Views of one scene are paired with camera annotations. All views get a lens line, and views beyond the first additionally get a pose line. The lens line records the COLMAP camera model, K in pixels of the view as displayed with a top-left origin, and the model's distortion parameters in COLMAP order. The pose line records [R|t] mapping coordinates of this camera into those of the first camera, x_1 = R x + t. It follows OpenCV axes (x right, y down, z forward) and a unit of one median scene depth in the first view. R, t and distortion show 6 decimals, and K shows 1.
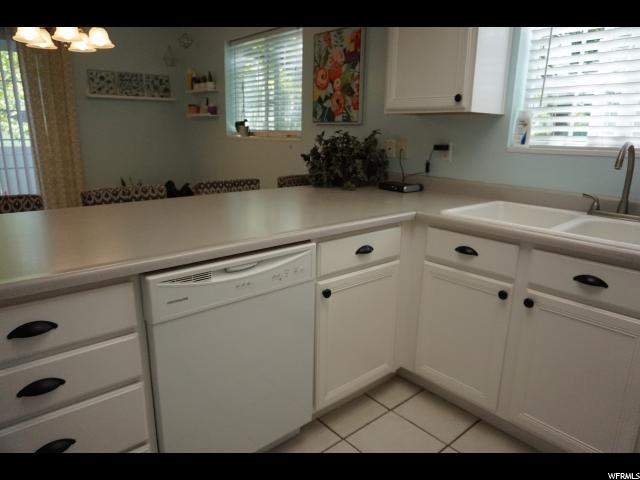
lens RADIAL K [[433.2, 0, 319.8], [0, 433.2, 238.1], [0, 0, 1]] dist [-0.041295, 0.036028]
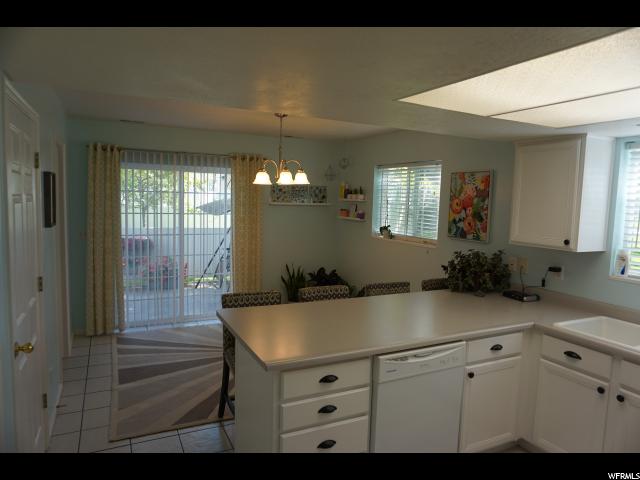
lens RADIAL K [[433.2, 0, 315.6], [0, 433.2, 237.7], [0, 0, 1]] dist [-0.041295, 0.036028]
pose [[0.967837, 0.035525, -0.249057, -0.100741], [-0.074386, 0.986125, -0.148405, -0.055957], [0.240329, 0.162158, 0.957051, -0.436467]]
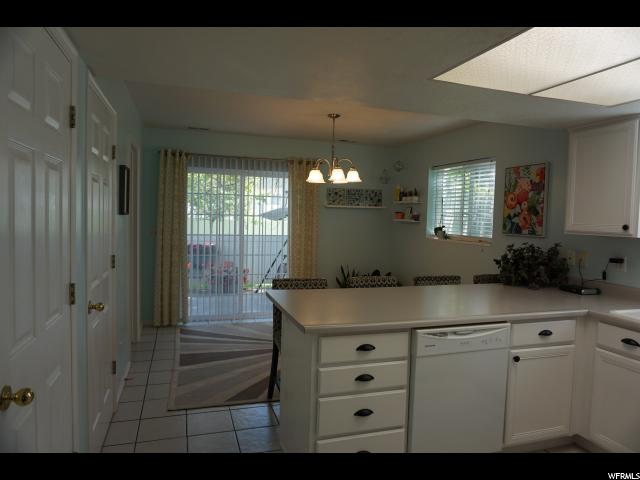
lens RADIAL K [[433.2, 0, 314.6], [0, 433.2, 236.5], [0, 0, 1]] dist [-0.041295, 0.036028]
pose [[0.919734, 0.028154, -0.391530, -0.037218], [-0.106215, 0.978066, -0.179179, 0.034869], [0.377898, 0.206383, 0.902551, -0.451059]]
